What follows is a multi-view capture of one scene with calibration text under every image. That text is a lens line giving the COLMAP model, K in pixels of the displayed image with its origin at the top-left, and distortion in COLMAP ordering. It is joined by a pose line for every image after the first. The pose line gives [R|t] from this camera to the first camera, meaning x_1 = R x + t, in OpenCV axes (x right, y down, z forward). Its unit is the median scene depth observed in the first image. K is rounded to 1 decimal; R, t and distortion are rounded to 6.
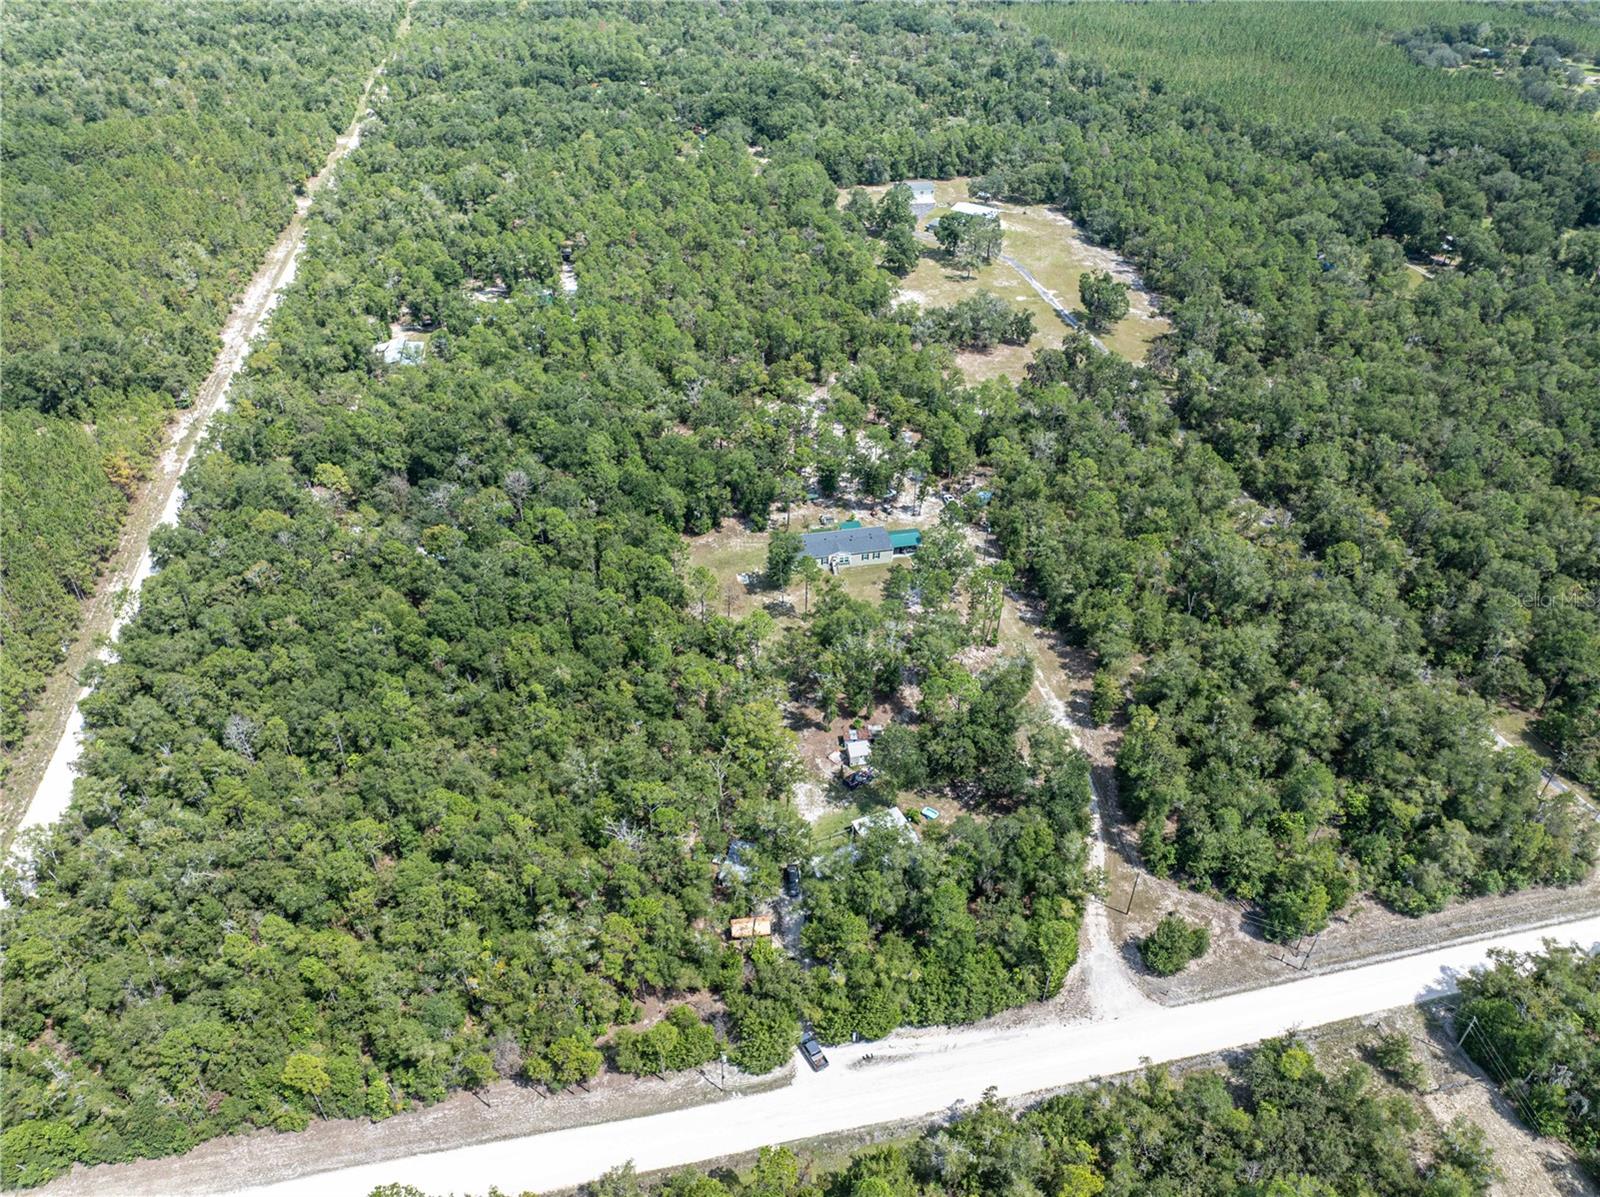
lens RADIAL K [[1128.4, 0, 801.4], [0, 1128.4, 599.2], [0, 0, 1]] dist [-0.056089, 0.032356]
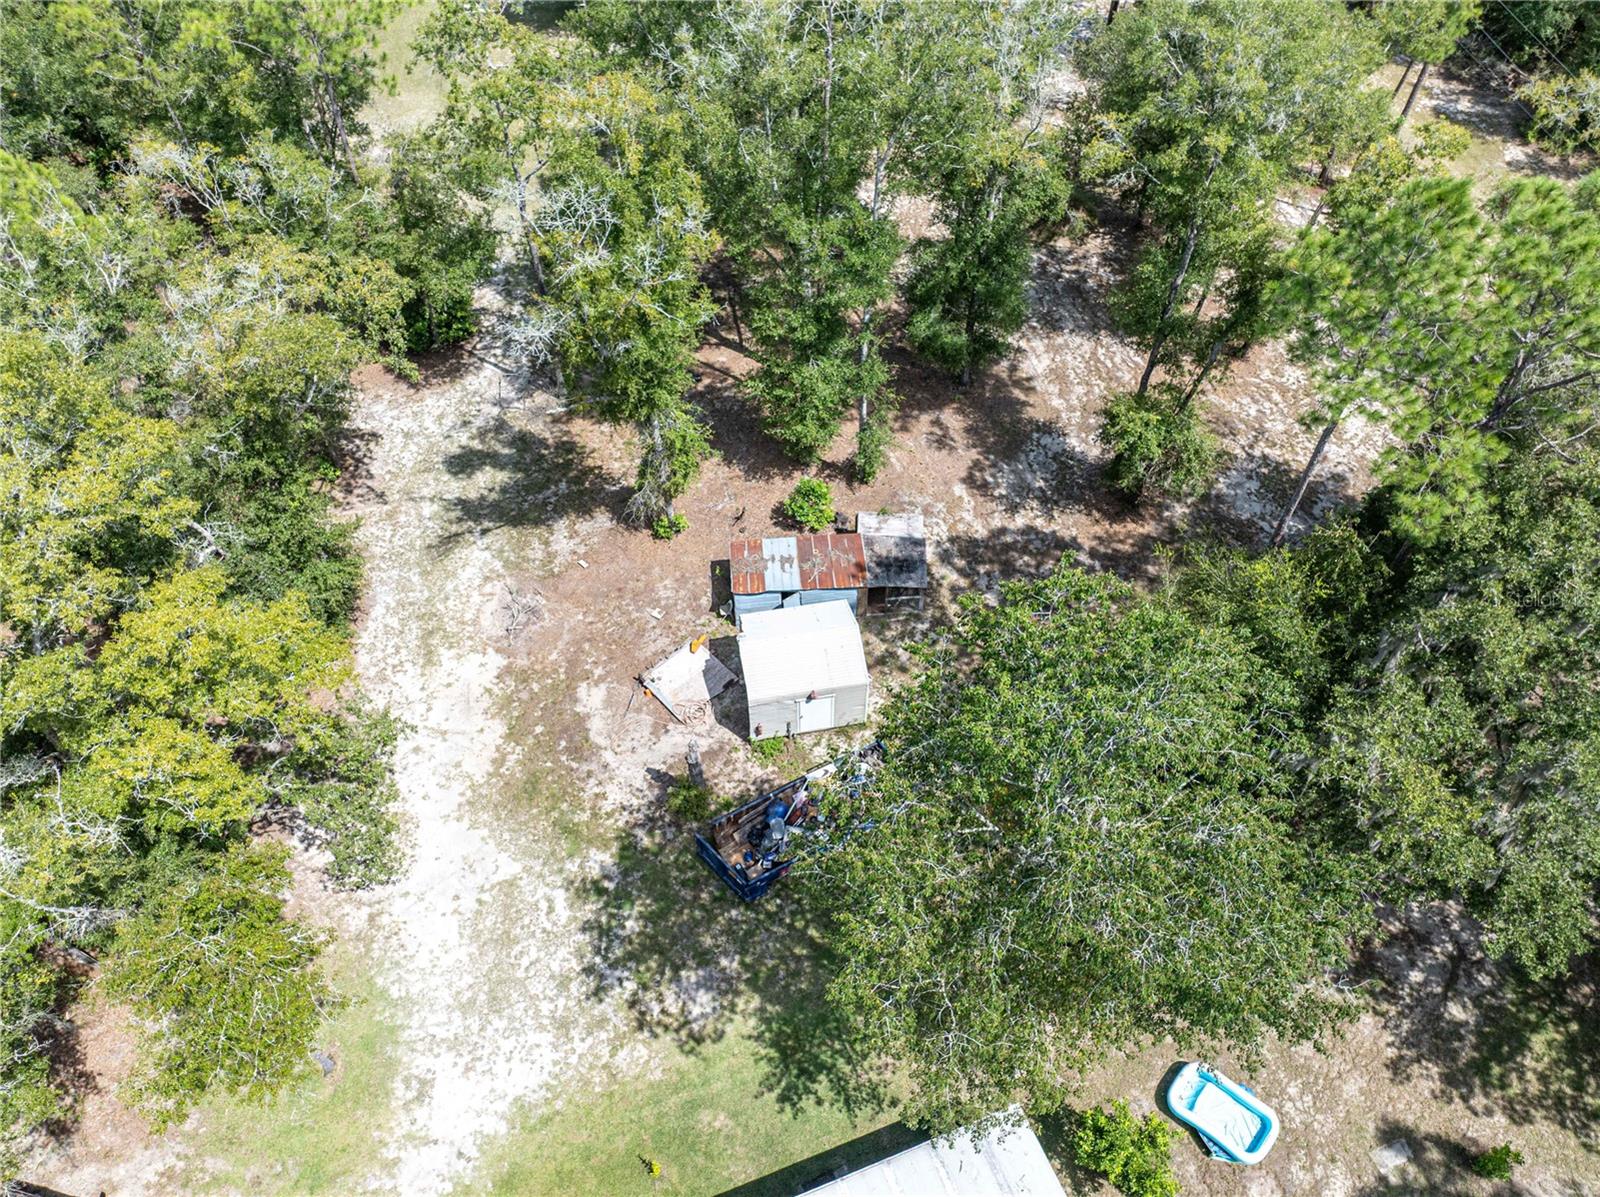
lens RADIAL K [[1128.4, 0, 799.7], [0, 1128.4, 592.5], [0, 0, 1]] dist [-0.056089, 0.032356]
pose [[0.999624, 0.024770, -0.011730, 0.049612], [-0.021286, 0.971270, 0.237025, 0.076009], [0.017264, -0.236686, 0.971433, 0.777470]]
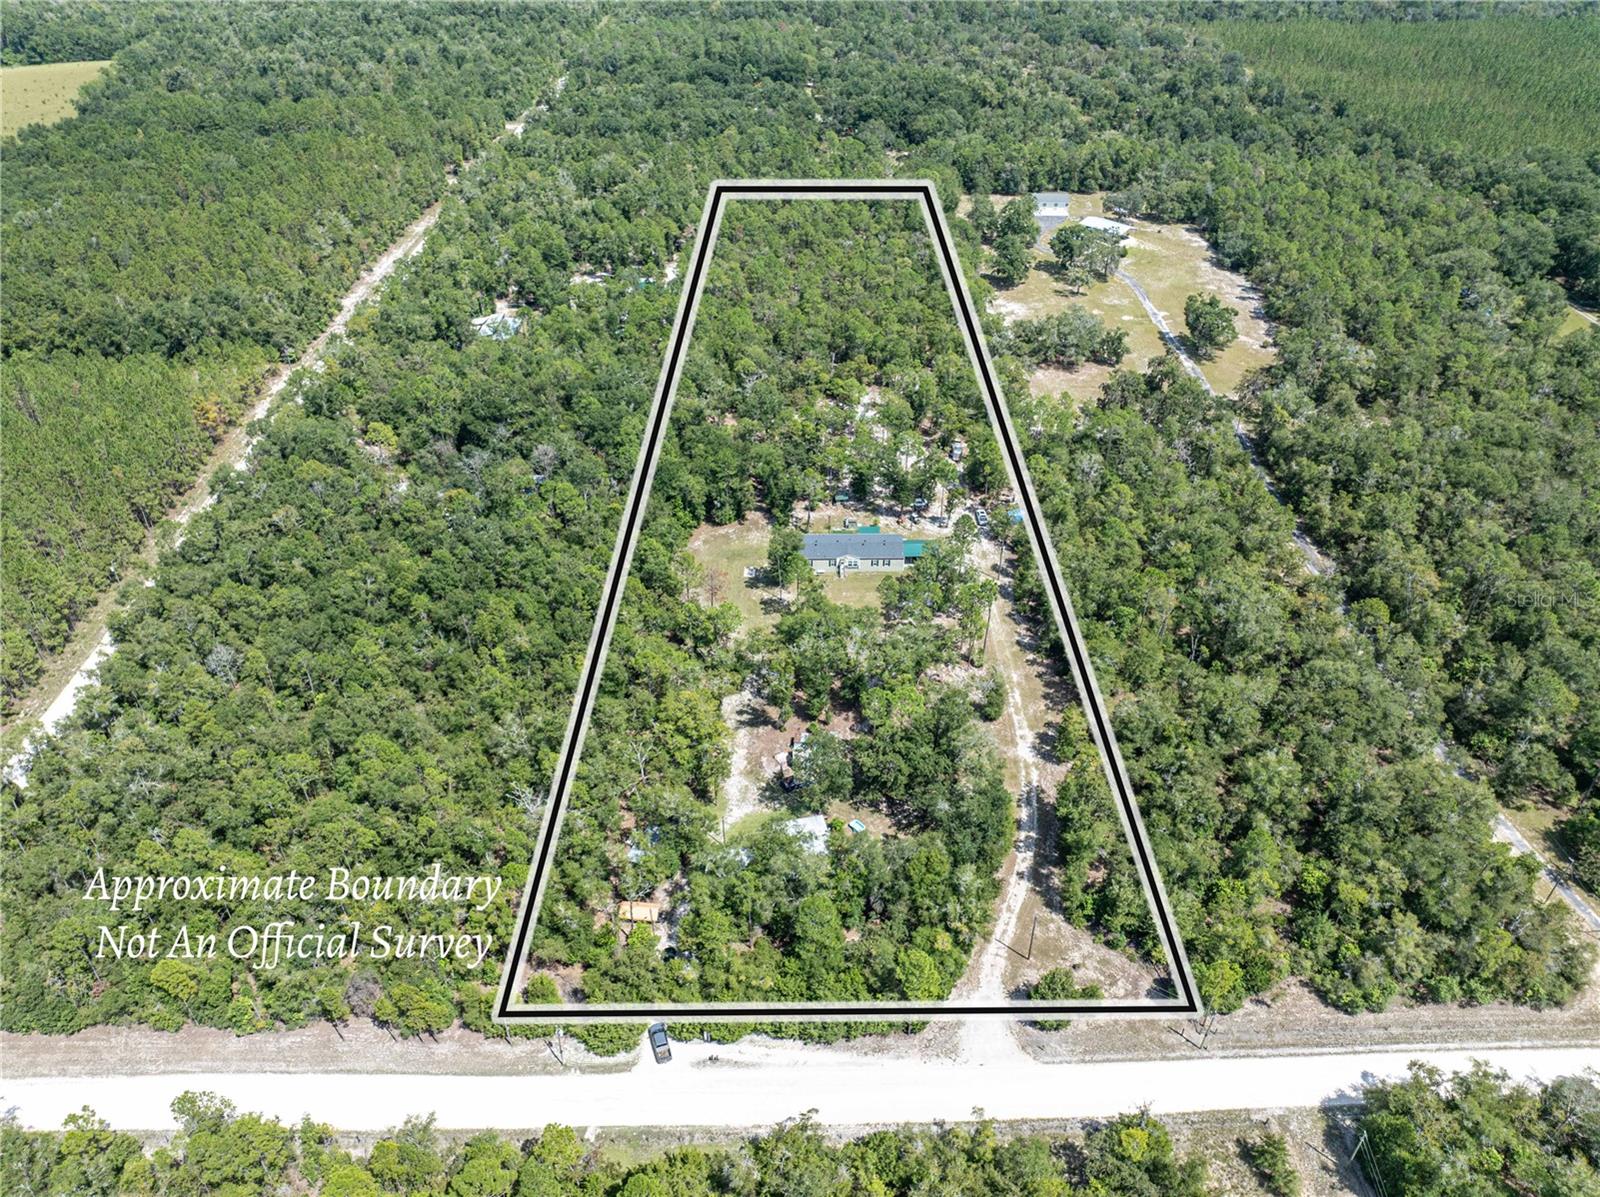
lens RADIAL K [[1128.4, 0, 799.3], [0, 1128.4, 599.9], [0, 0, 1]] dist [-0.056089, 0.032356]
pose [[0.981133, 0.108142, -0.160258, 0.179012], [-0.109202, 0.994017, 0.002203, -0.000849], [0.159538, 0.015339, 0.987073, 0.026247]]
